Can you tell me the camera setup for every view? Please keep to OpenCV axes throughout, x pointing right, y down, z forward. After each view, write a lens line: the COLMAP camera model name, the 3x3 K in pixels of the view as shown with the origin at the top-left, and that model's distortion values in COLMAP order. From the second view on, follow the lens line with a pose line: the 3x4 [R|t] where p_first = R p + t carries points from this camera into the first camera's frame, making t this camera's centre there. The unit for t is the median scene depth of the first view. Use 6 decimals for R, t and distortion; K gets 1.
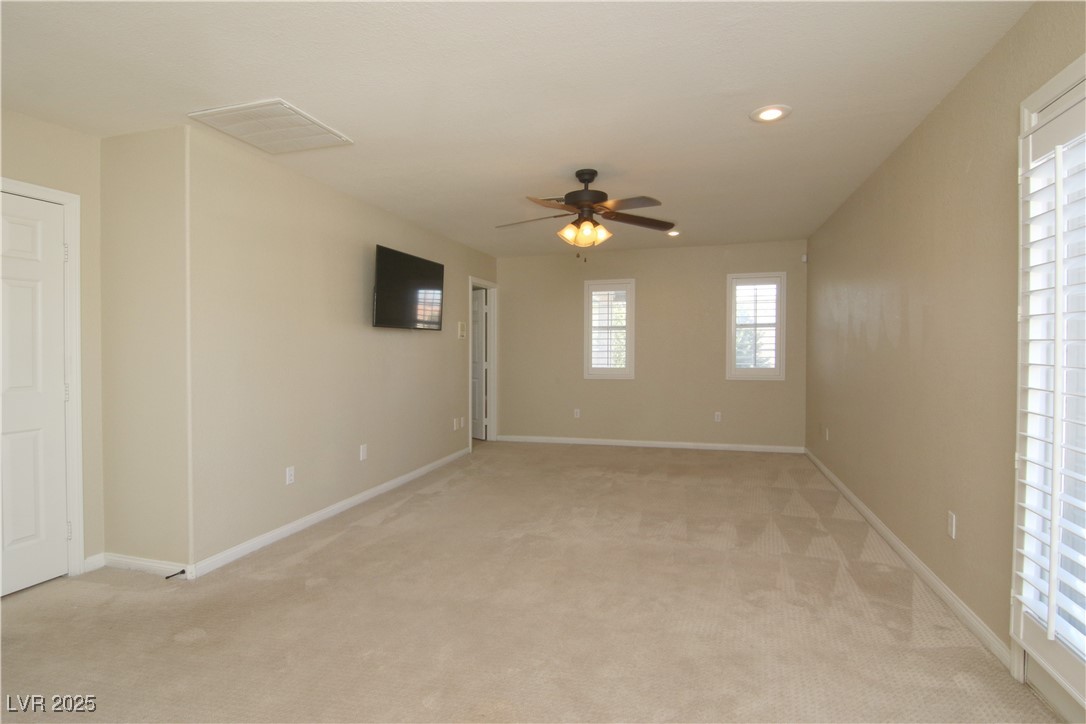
lens RADIAL K [[567.3, 0, 543.0], [0, 567.3, 362.0], [0, 0, 1]] dist [0.000241, 0.000084]
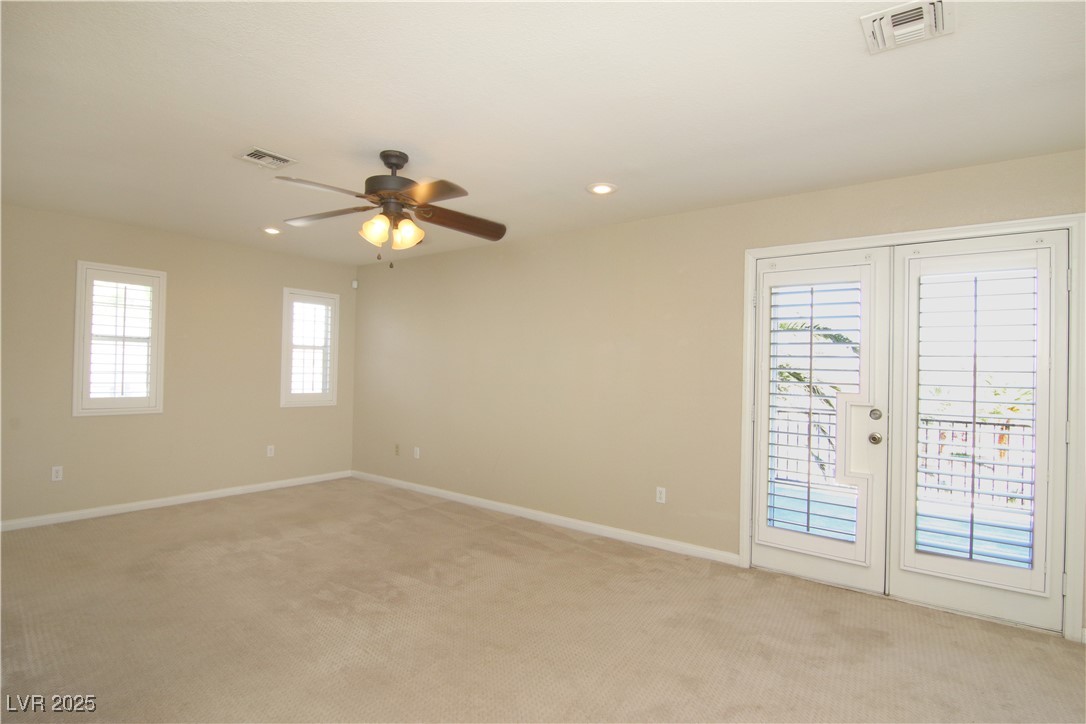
lens RADIAL K [[561.9, 0, 543.0], [0, 561.9, 362.0], [0, 0, 1]] dist [-0.003791, -0.000830]
pose [[0.351275, 0.025968, 0.935912, -0.358281], [0.000964, 0.999605, -0.028097, -0.013913], [-0.936272, 0.010772, 0.351111, 0.324244]]
